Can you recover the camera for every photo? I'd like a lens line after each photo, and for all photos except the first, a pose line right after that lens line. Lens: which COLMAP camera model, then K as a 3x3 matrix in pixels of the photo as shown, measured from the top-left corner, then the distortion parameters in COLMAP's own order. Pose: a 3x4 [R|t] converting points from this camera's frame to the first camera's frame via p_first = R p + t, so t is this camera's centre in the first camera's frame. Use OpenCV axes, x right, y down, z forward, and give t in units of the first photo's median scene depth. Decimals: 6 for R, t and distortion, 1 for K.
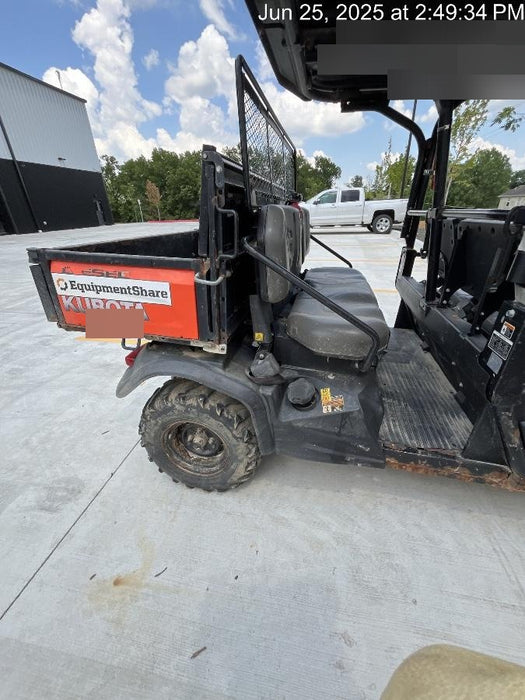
lens RADIAL K [[281.2, 0, 260.3], [0, 281.2, 346.8], [0, 0, 1]] dist [-0.001804, -0.000865]
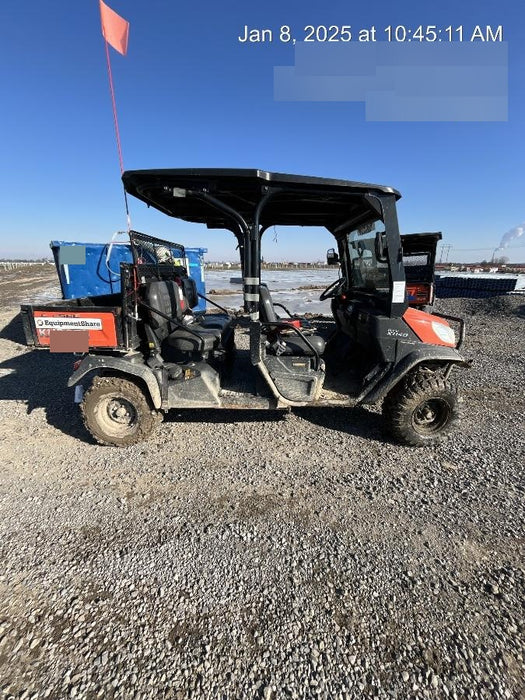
lens RADIAL K [[281.2, 0, 265.5], [0, 281.2, 354.0], [0, 0, 1]] dist [-0.001804, -0.000865]
pose [[0.973691, -0.064121, 0.218666, 0.305665], [0.098106, 0.984065, -0.148293, 0.354353], [-0.205673, 0.165844, 0.964466, -0.947883]]
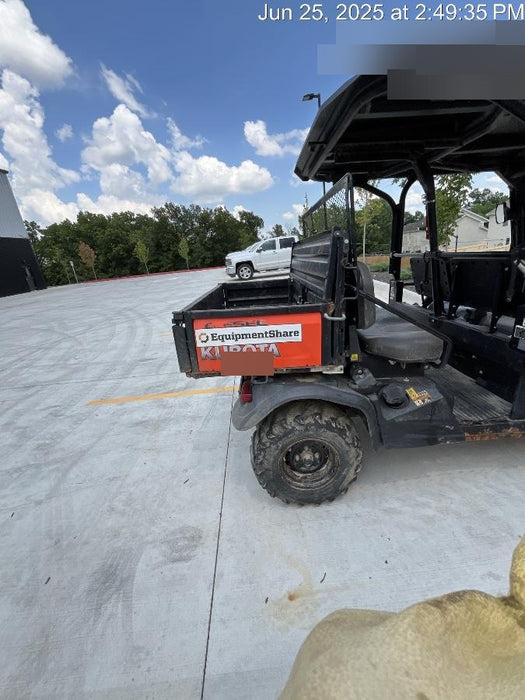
lens RADIAL K [[281.2, 0, 259.8], [0, 281.2, 346.6], [0, 0, 1]] dist [-0.001804, -0.000865]
pose [[0.971093, -0.143281, 0.190915, -0.584266], [0.169669, 0.976907, -0.129863, 0.008260], [-0.167899, 0.158502, 0.972978, -0.161118]]
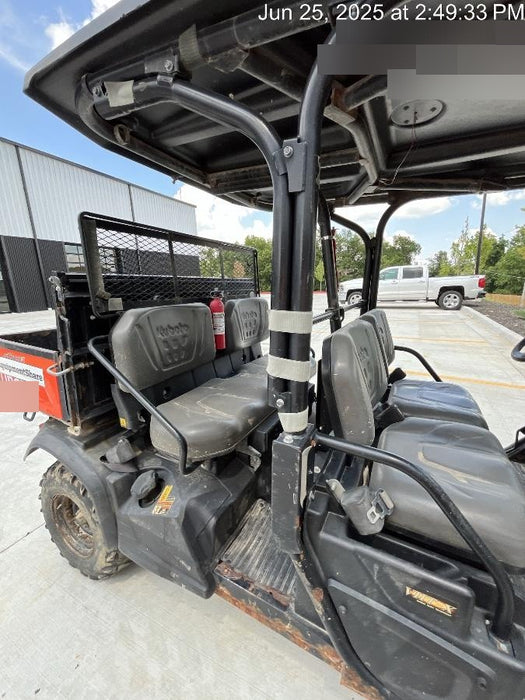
lens RADIAL K [[281.2, 0, 262.5], [0, 281.2, 347.3], [0, 0, 1]] dist [-0.001804, -0.000865]
pose [[0.965849, 0.057420, -0.252662, 0.666414], [-0.113008, 0.970854, -0.211359, -0.128353], [0.233162, 0.232694, 0.944187, 0.045964]]
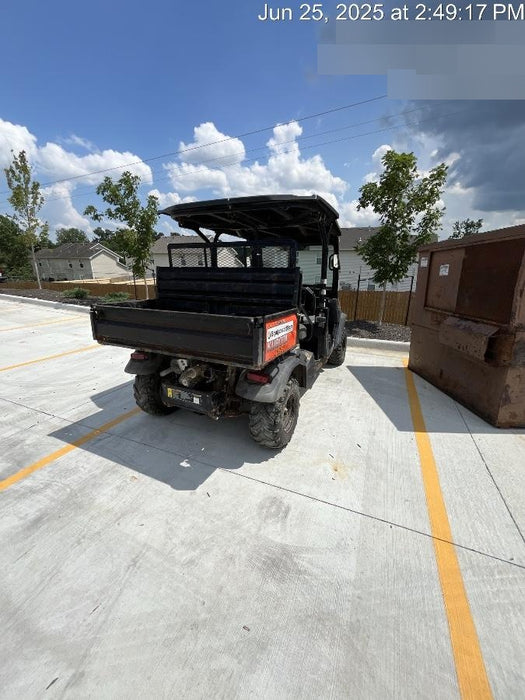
lens RADIAL K [[281.2, 0, 262.3], [0, 281.2, 347.2], [0, 0, 1]] dist [-0.001804, -0.000865]
pose [[0.226564, -0.245162, 0.942637, -1.878857], [0.409239, 0.902192, 0.136282, -0.330481], [-0.883851, 0.354887, 0.304734, 0.466061]]
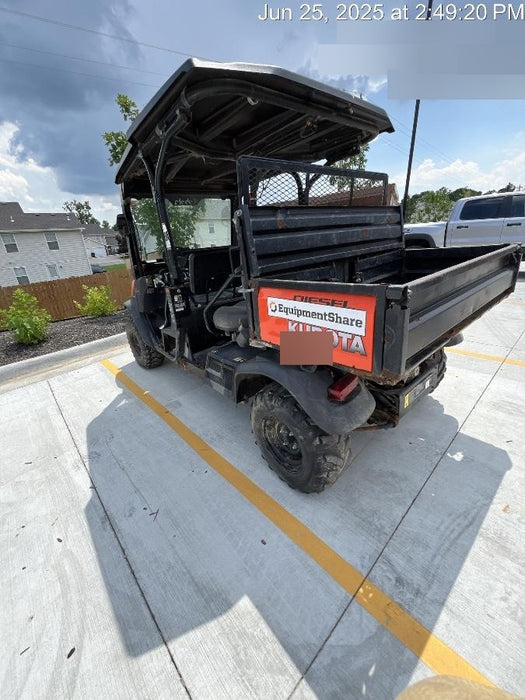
lens RADIAL K [[281.2, 0, 265.3], [0, 281.2, 348.3], [0, 0, 1]] dist [-0.001804, -0.000865]
pose [[-0.794165, -0.147899, 0.589430, -0.572256], [0.342257, 0.692621, 0.634930, -1.153658], [-0.502157, 0.705976, -0.499436, 2.367047]]
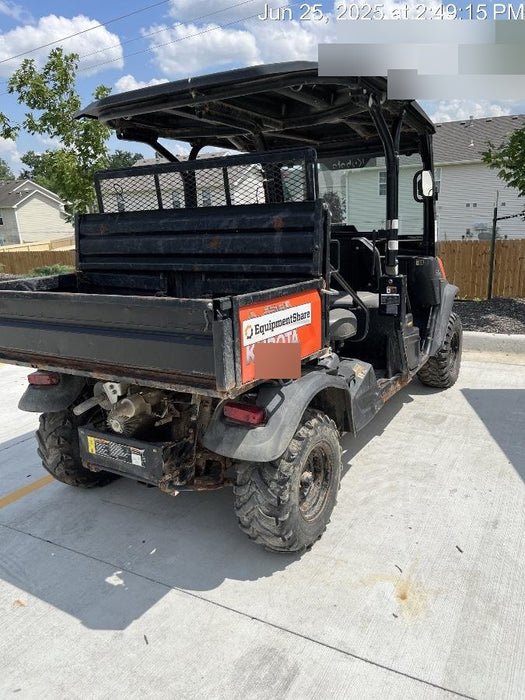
lens RADIAL K [[533.0, 0, 271.4], [0, 533.0, 347.4], [0, 0, 1]] dist [0.030151, -0.037343]
pose [[0.323076, -0.233878, 0.917018, -1.799492], [0.446353, 0.892094, 0.070266, -0.218039], [-0.834500, 0.386613, 0.392607, 0.269832]]
